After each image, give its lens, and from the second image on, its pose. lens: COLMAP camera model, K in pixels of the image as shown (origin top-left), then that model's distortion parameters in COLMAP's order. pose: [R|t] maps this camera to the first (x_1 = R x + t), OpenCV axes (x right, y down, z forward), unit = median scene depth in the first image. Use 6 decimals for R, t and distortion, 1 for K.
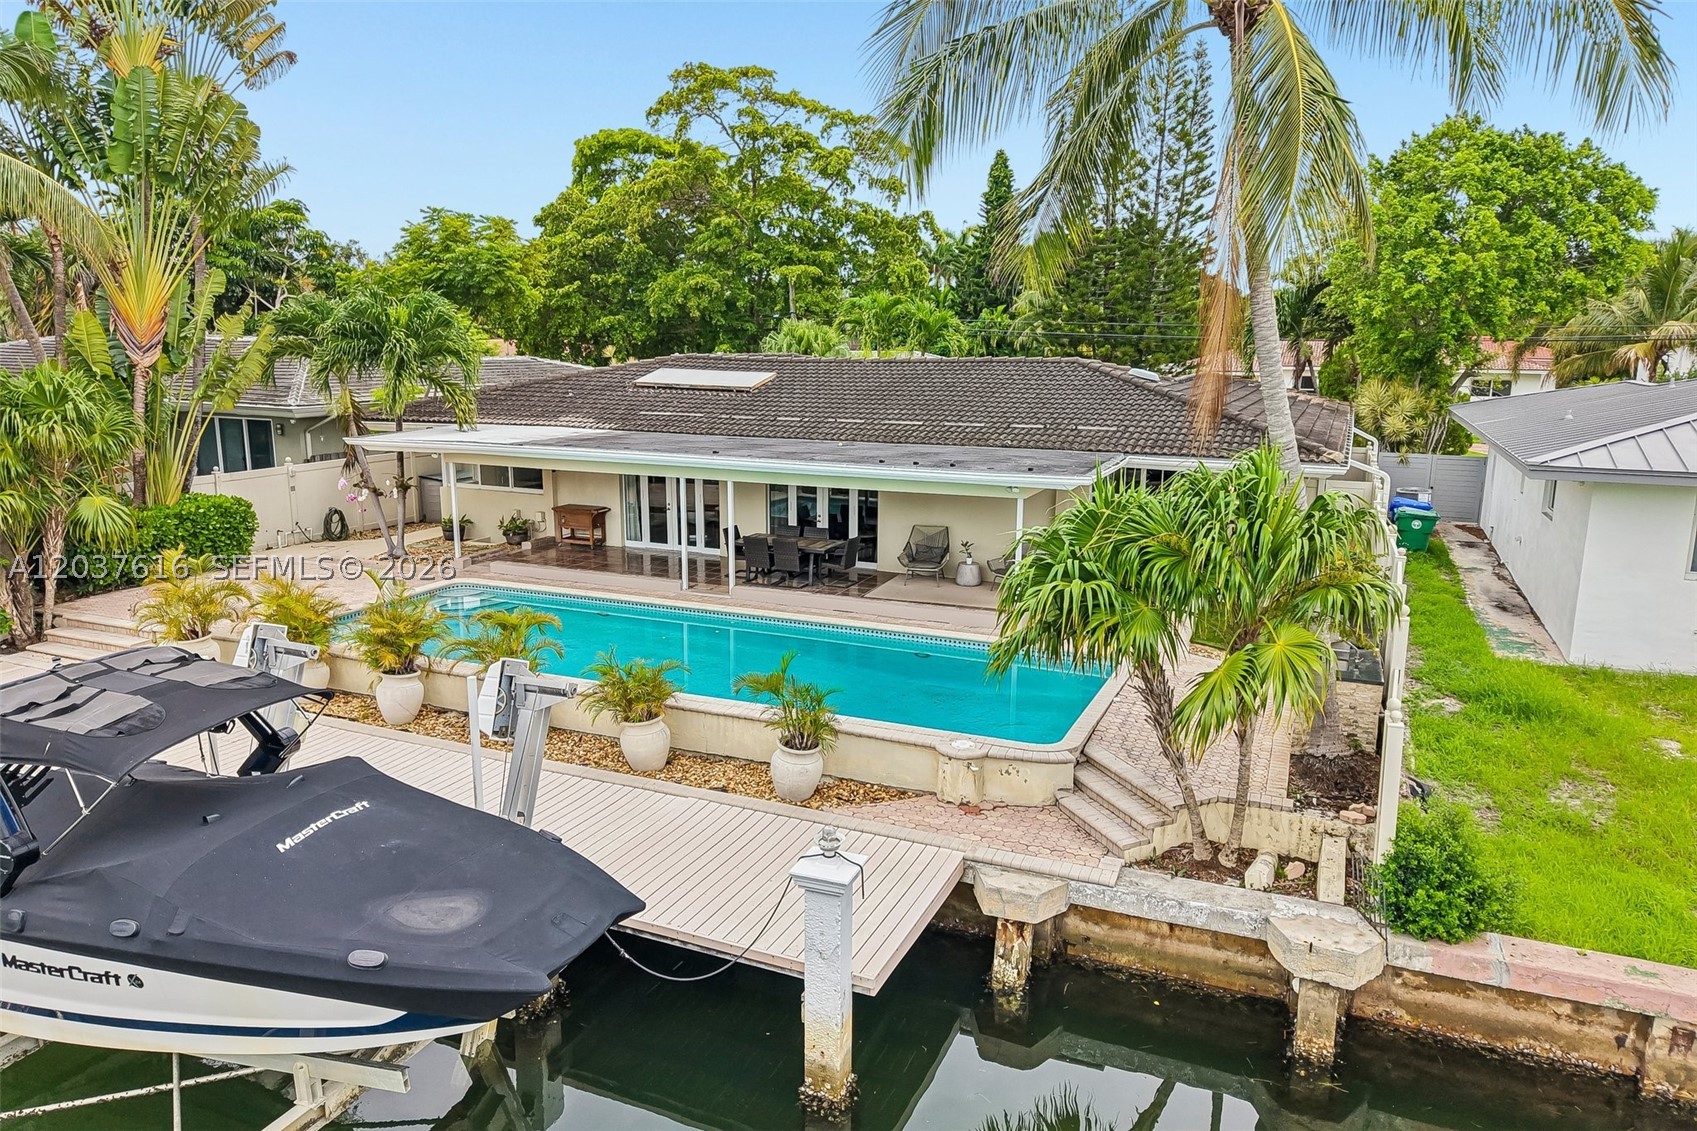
lens RADIAL K [[1140.9, 0, 850.4], [0, 1140.9, 556.6], [0, 0, 1]] dist [0.030508, -0.031553]
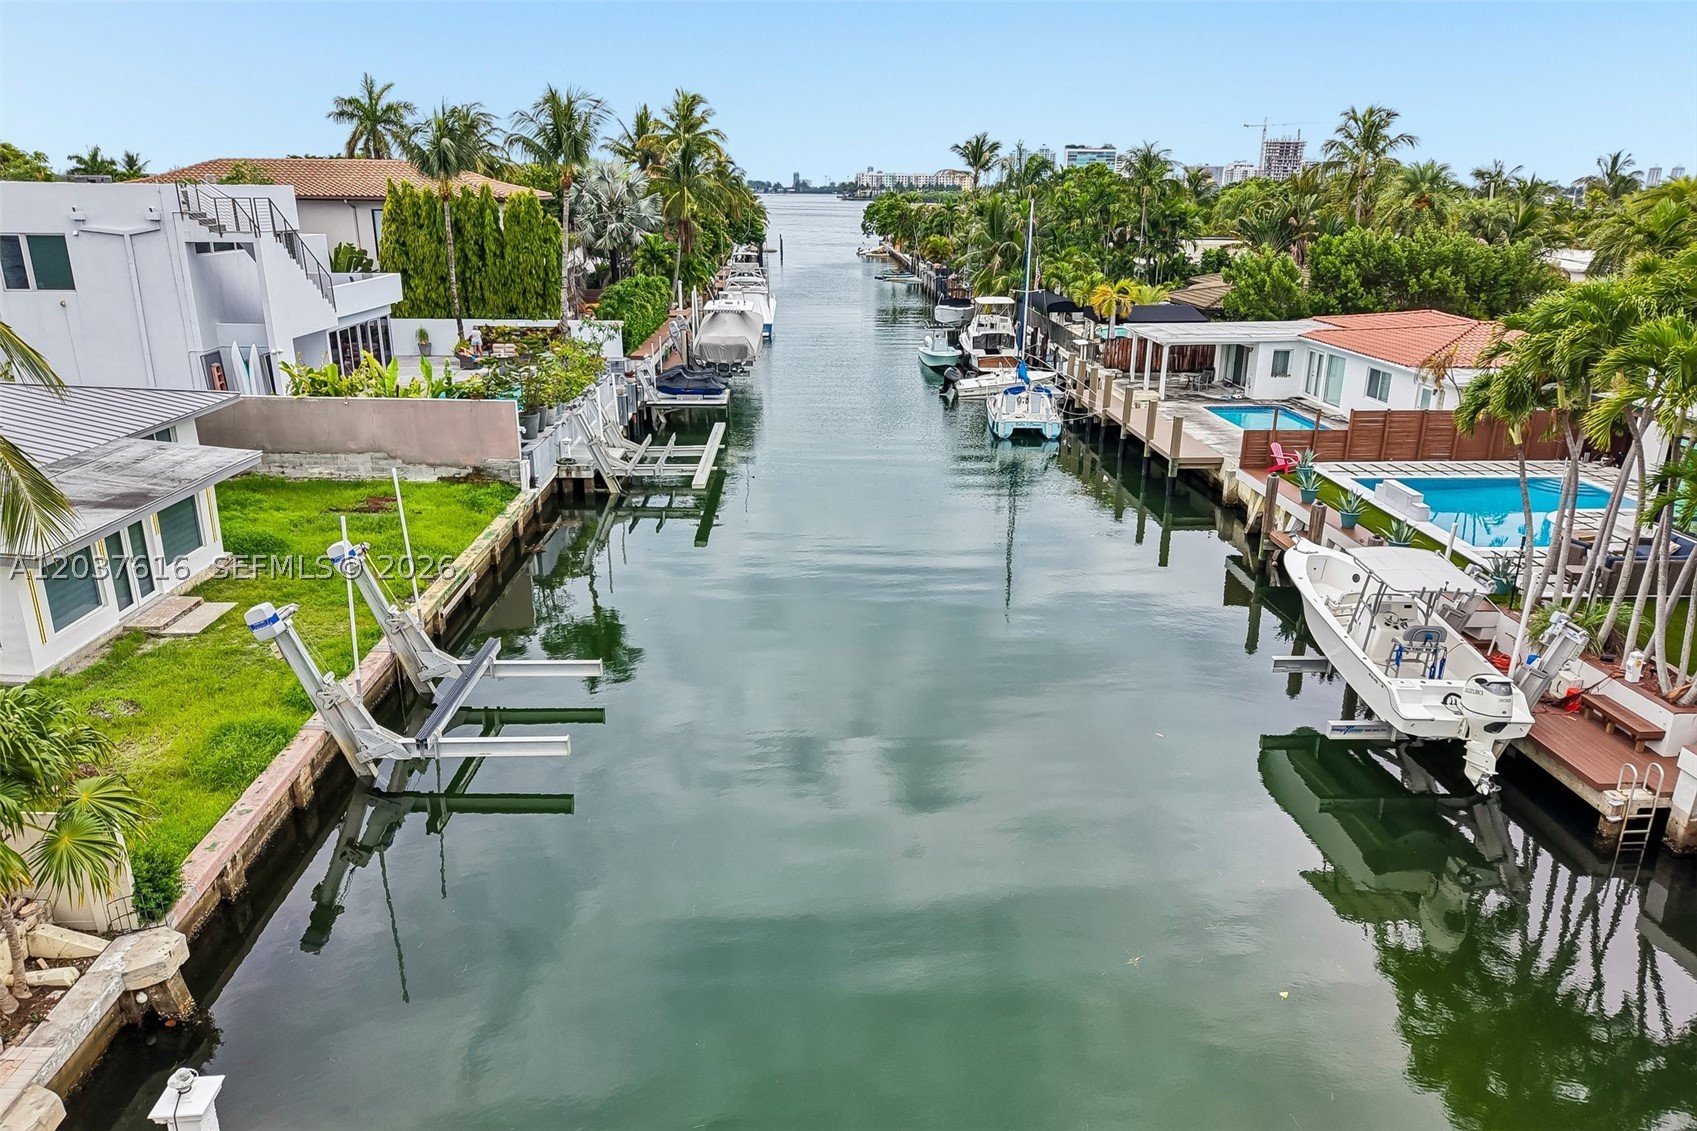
lens RADIAL K [[1150.3, 0, 850.8], [0, 1150.3, 559.1], [0, 0, 1]] dist [0.009286, -0.000825]
pose [[-0.439932, -0.281967, 0.852616, -0.901816], [0.160721, 0.909378, 0.383667, -0.449662], [-0.883532, 0.305820, -0.354747, 0.472679]]
